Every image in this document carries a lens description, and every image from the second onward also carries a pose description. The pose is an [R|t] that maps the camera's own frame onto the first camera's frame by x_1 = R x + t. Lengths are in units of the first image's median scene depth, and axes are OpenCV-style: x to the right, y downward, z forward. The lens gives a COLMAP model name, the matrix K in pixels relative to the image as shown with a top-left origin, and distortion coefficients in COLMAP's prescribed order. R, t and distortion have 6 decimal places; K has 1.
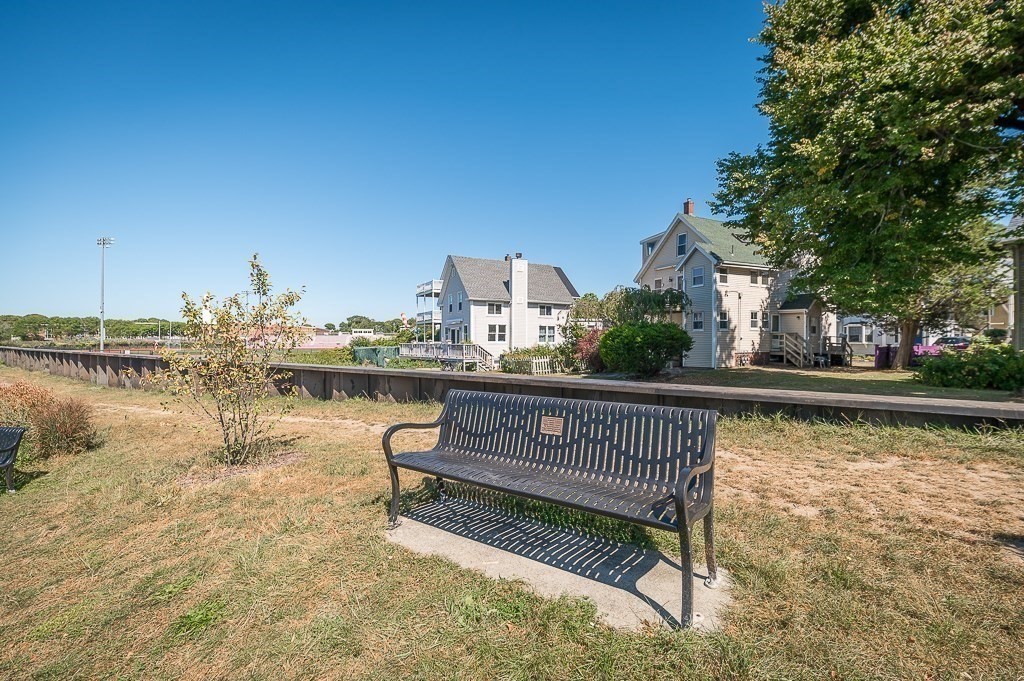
lens RADIAL K [[461.3, 0, 512.0], [0, 461.3, 340.5], [0, 0, 1]] dist [-0.002391, -0.000286]
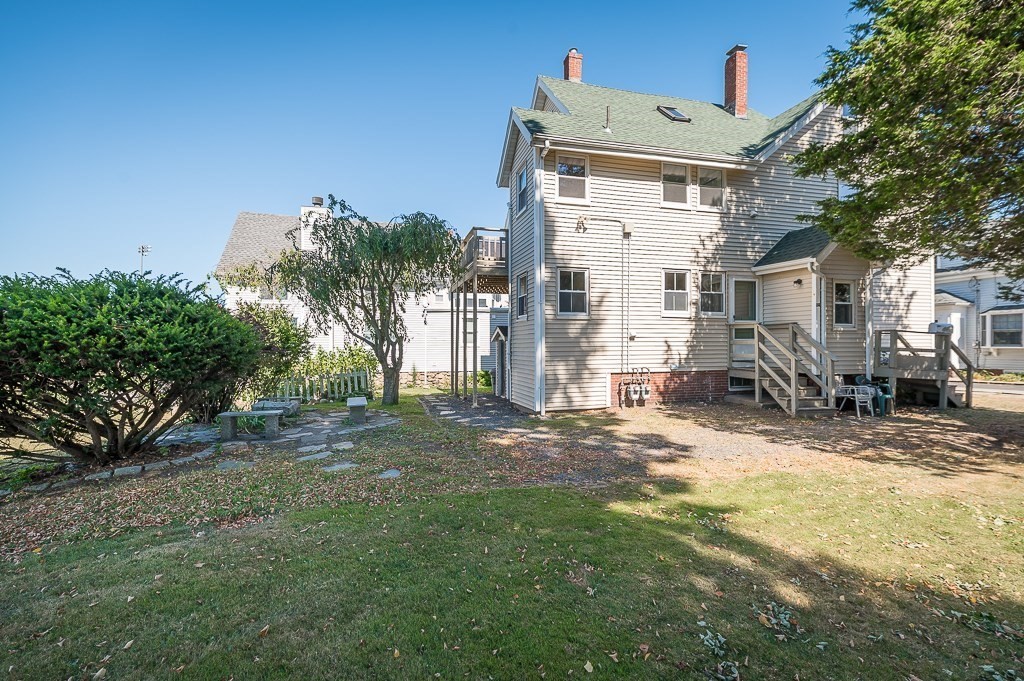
lens RADIAL K [[461.3, 0, 512.0], [0, 461.3, 340.5], [0, 0, 1]] dist [-0.002391, -0.000286]
pose [[0.977202, 0.000603, -0.212313, 0.467596], [-0.001113, 0.999997, -0.002280, -0.000110], [0.212311, 0.002465, 0.977199, 0.568926]]
